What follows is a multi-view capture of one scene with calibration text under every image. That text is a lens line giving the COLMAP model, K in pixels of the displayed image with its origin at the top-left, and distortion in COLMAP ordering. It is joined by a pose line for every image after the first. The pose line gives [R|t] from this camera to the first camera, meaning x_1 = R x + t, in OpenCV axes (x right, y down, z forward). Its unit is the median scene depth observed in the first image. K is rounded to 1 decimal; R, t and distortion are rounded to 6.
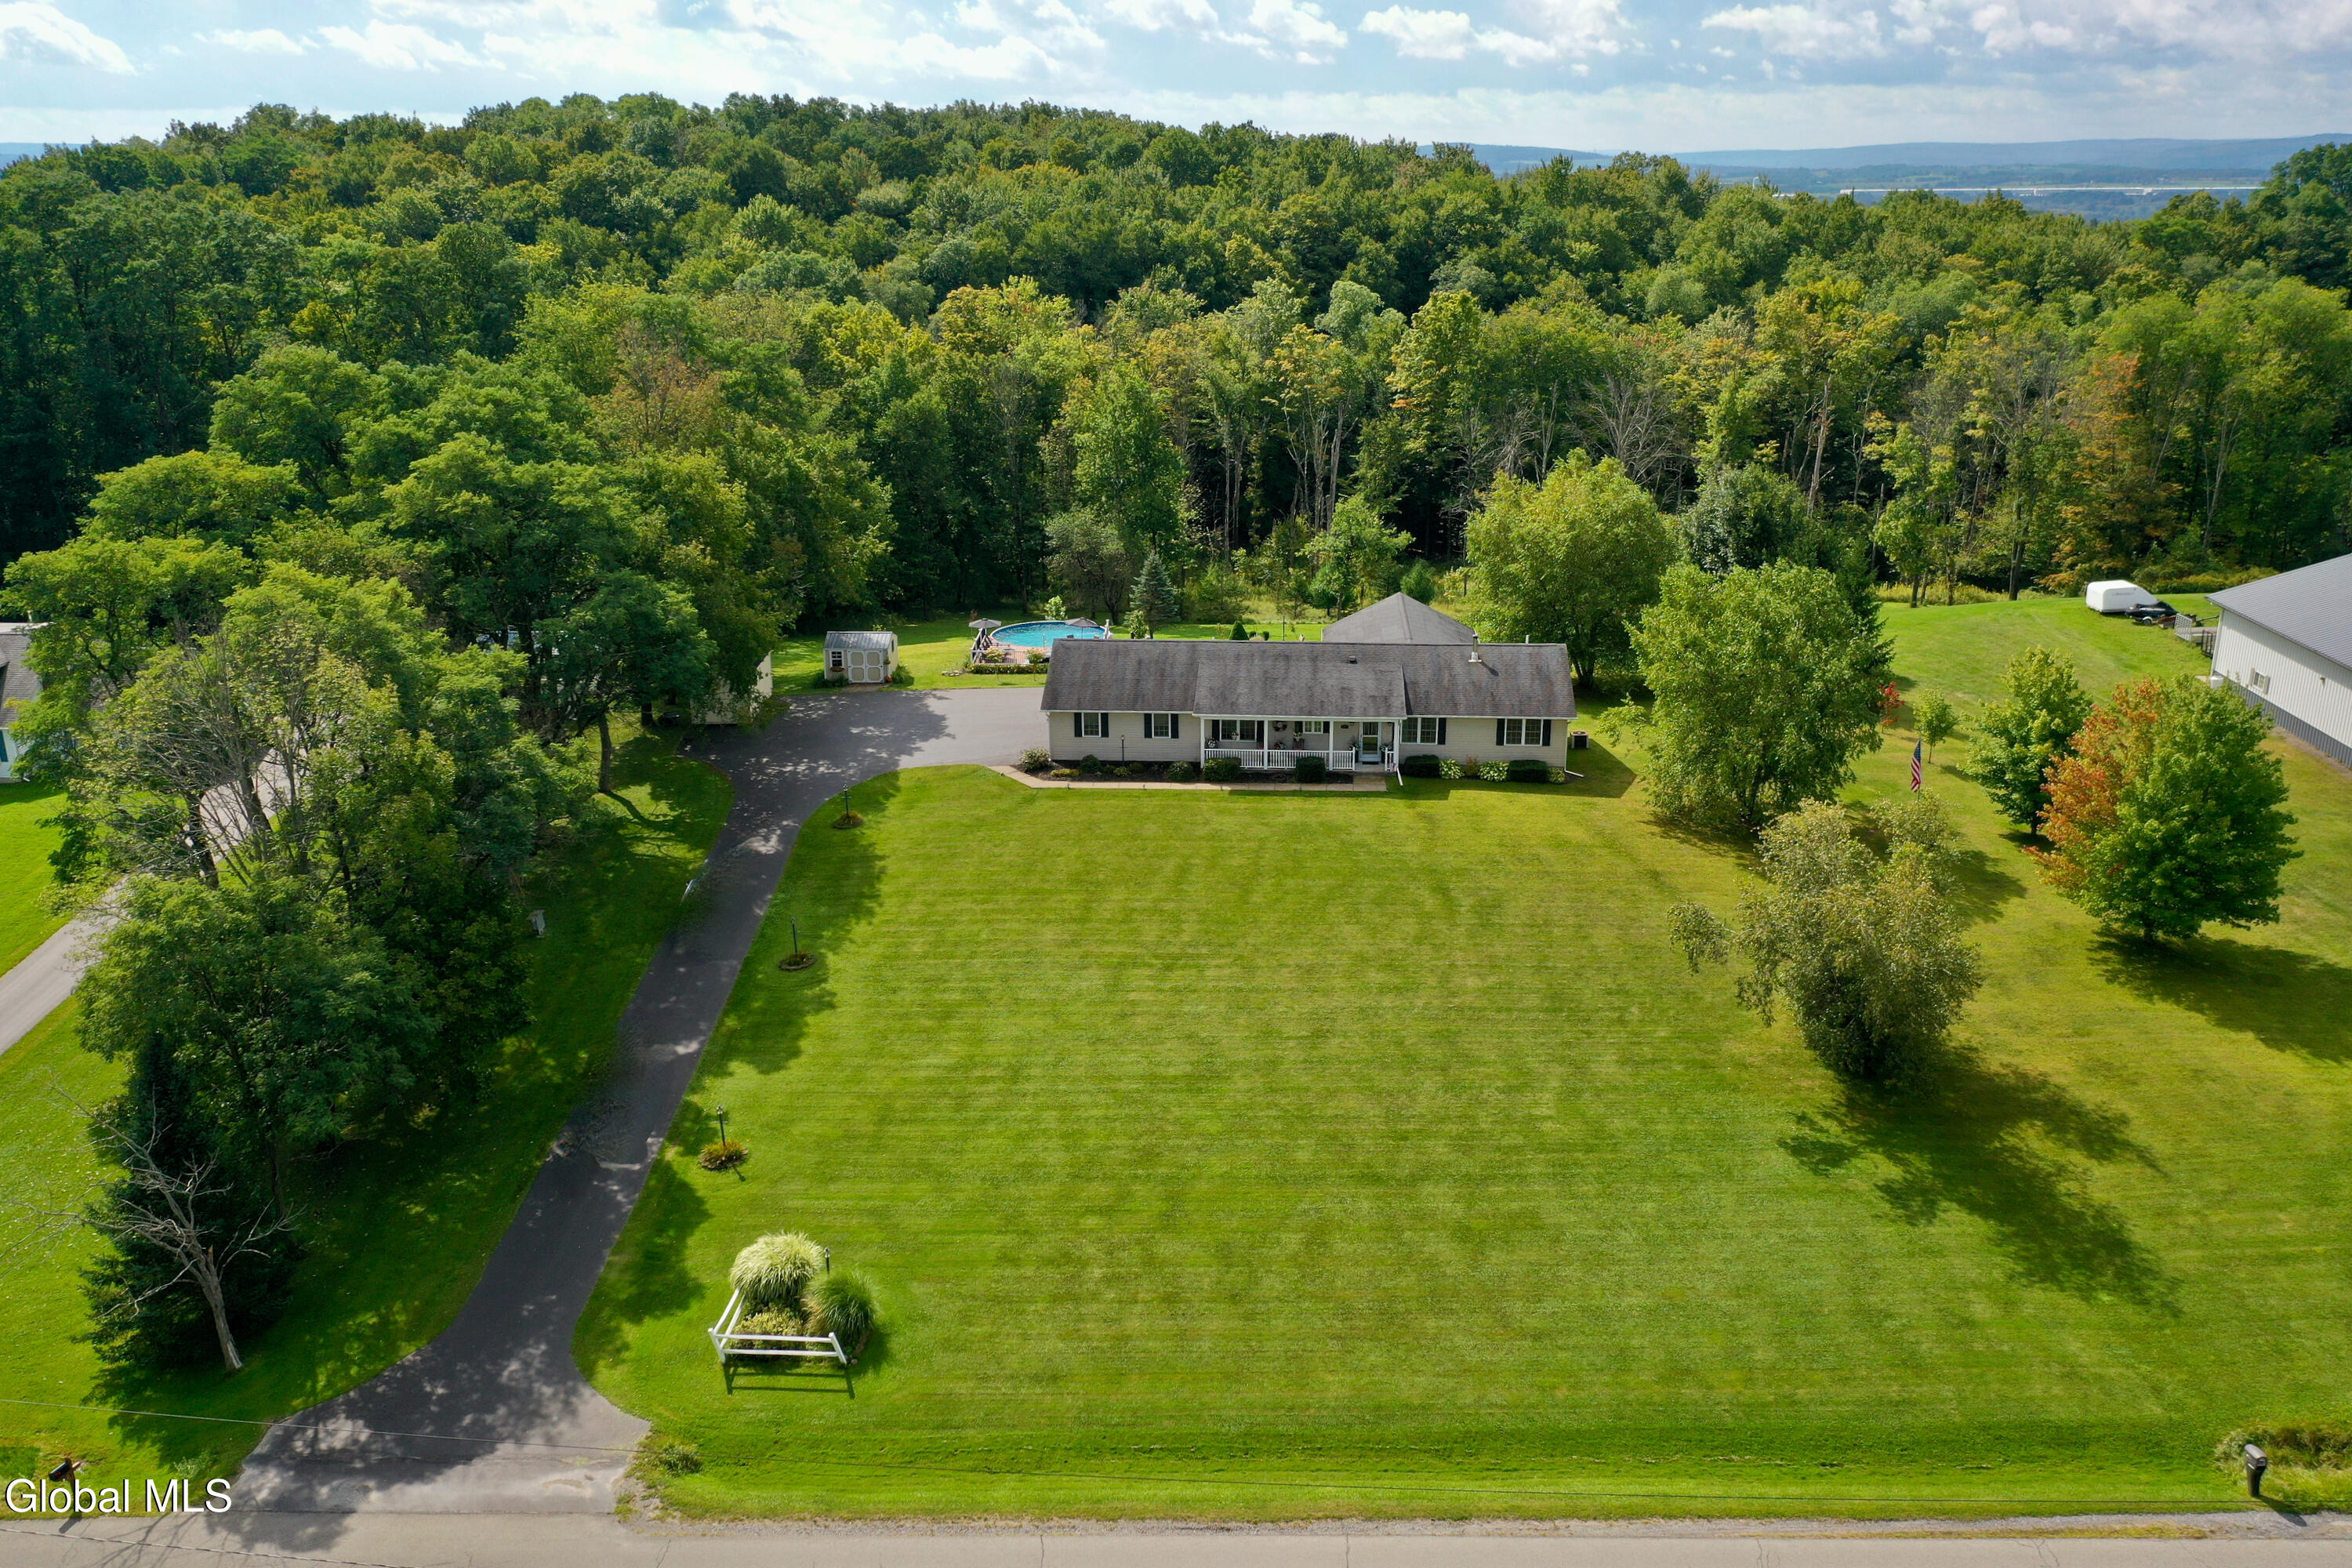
lens RADIAL K [[1861.6, 0, 1176.0], [0, 1861.6, 784.0], [0, 0, 1]] dist [0.009620, 0.005274]
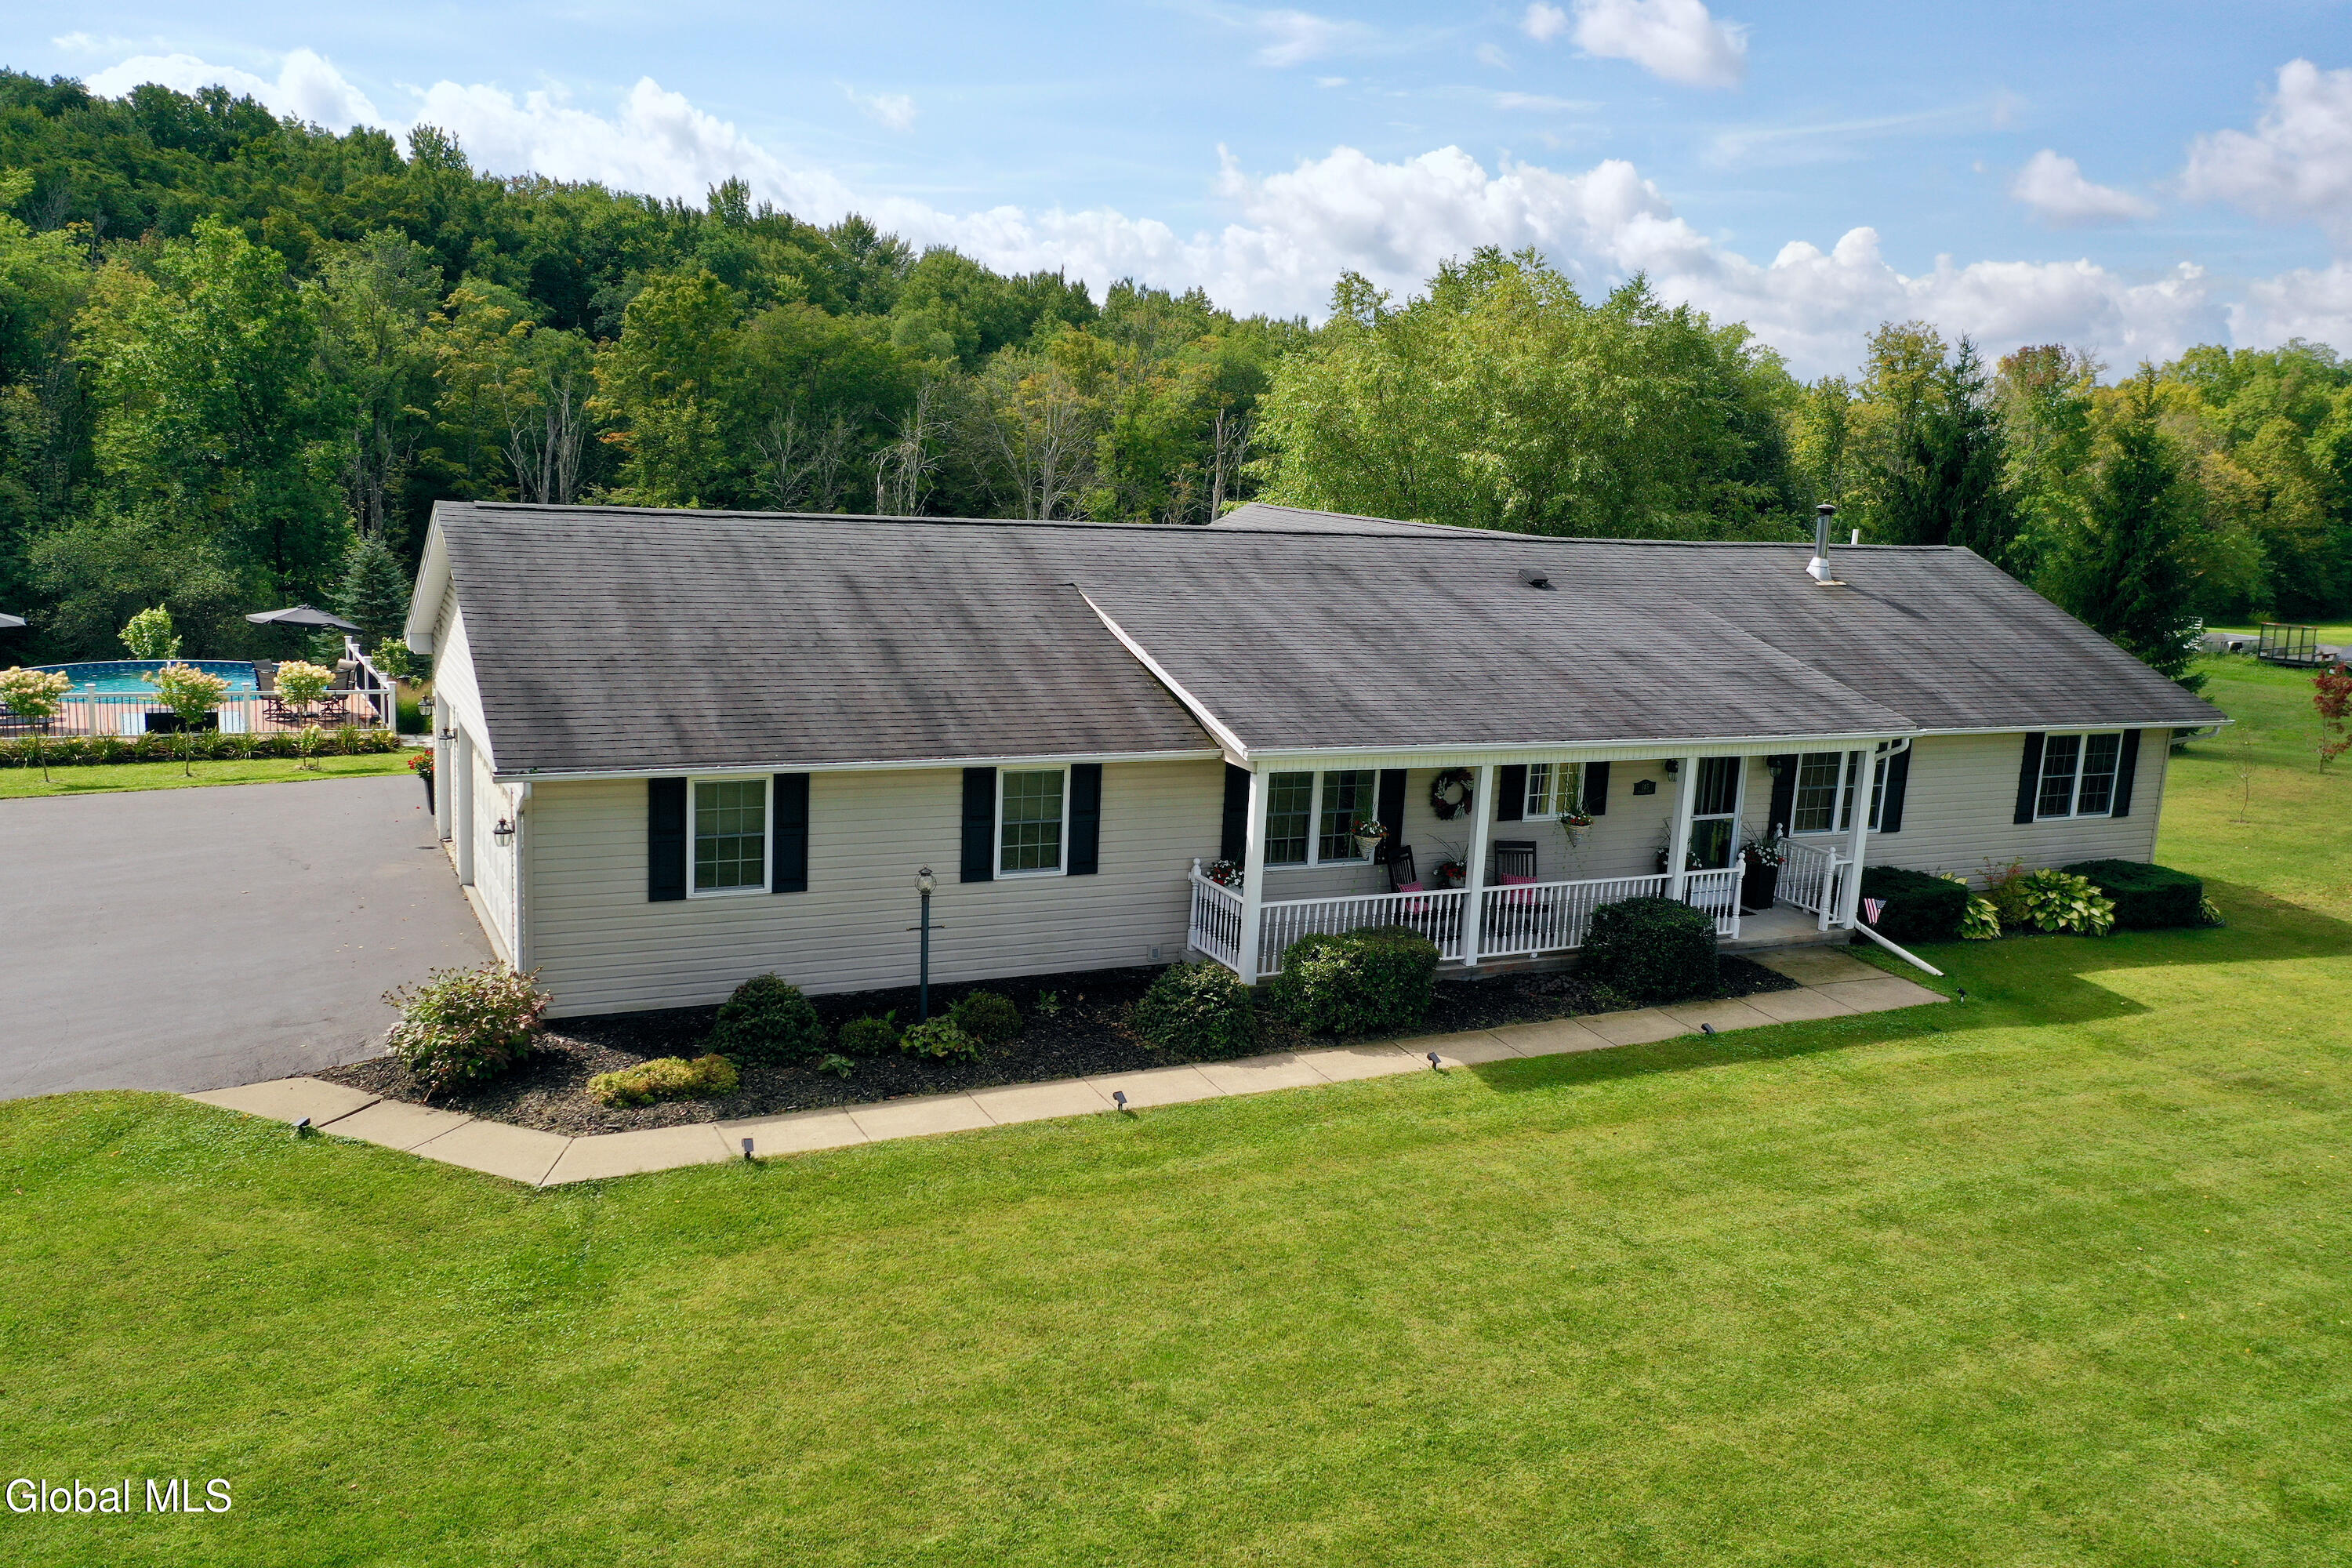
lens RADIAL K [[1861.6, 0, 1176.0], [0, 1861.6, 784.0], [0, 0, 1]] dist [0.009620, 0.005274]
pose [[0.860545, -0.043431, 0.507519, -0.061982], [0.100323, 0.991294, -0.085278, -0.008190], [-0.499397, 0.124301, 0.857410, 0.444756]]
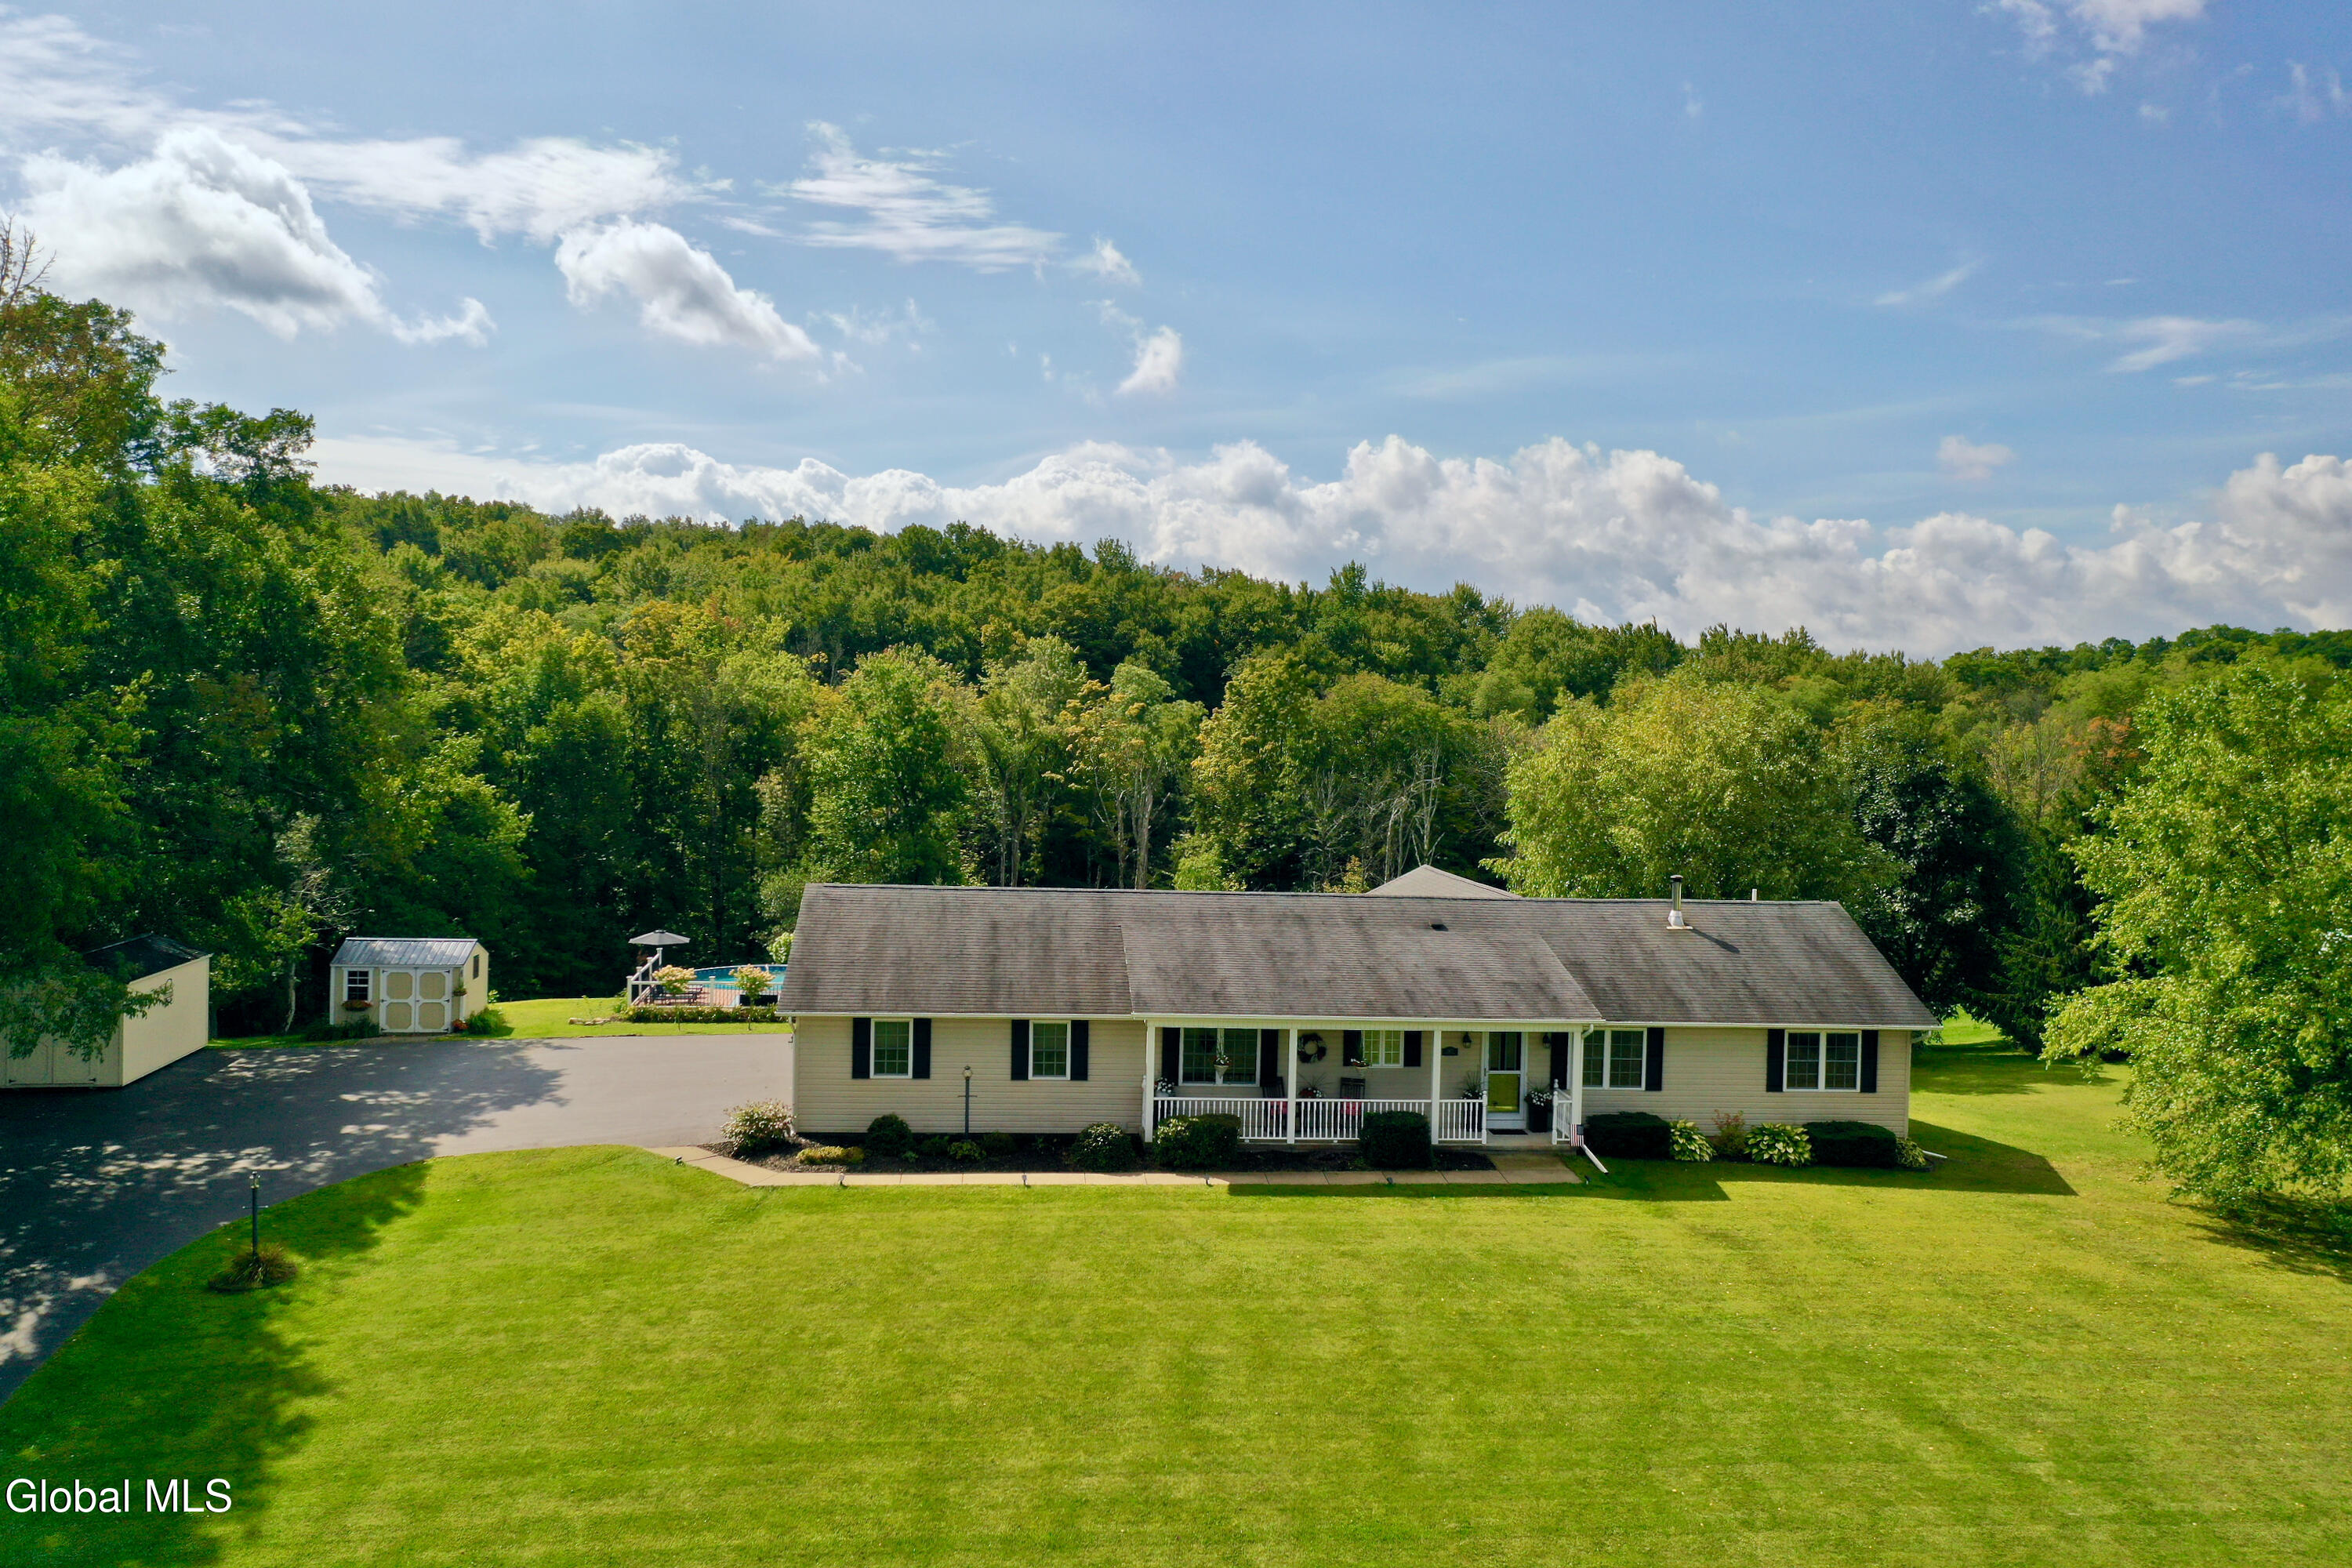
lens RADIAL K [[1861.6, 0, 1176.0], [0, 1861.6, 784.0], [0, 0, 1]] dist [0.009620, 0.005274]
pose [[0.986703, 0.026230, 0.160405, -0.028989], [0.019530, 0.960609, -0.277217, 0.017856], [-0.161358, 0.276663, 0.947323, 0.310644]]
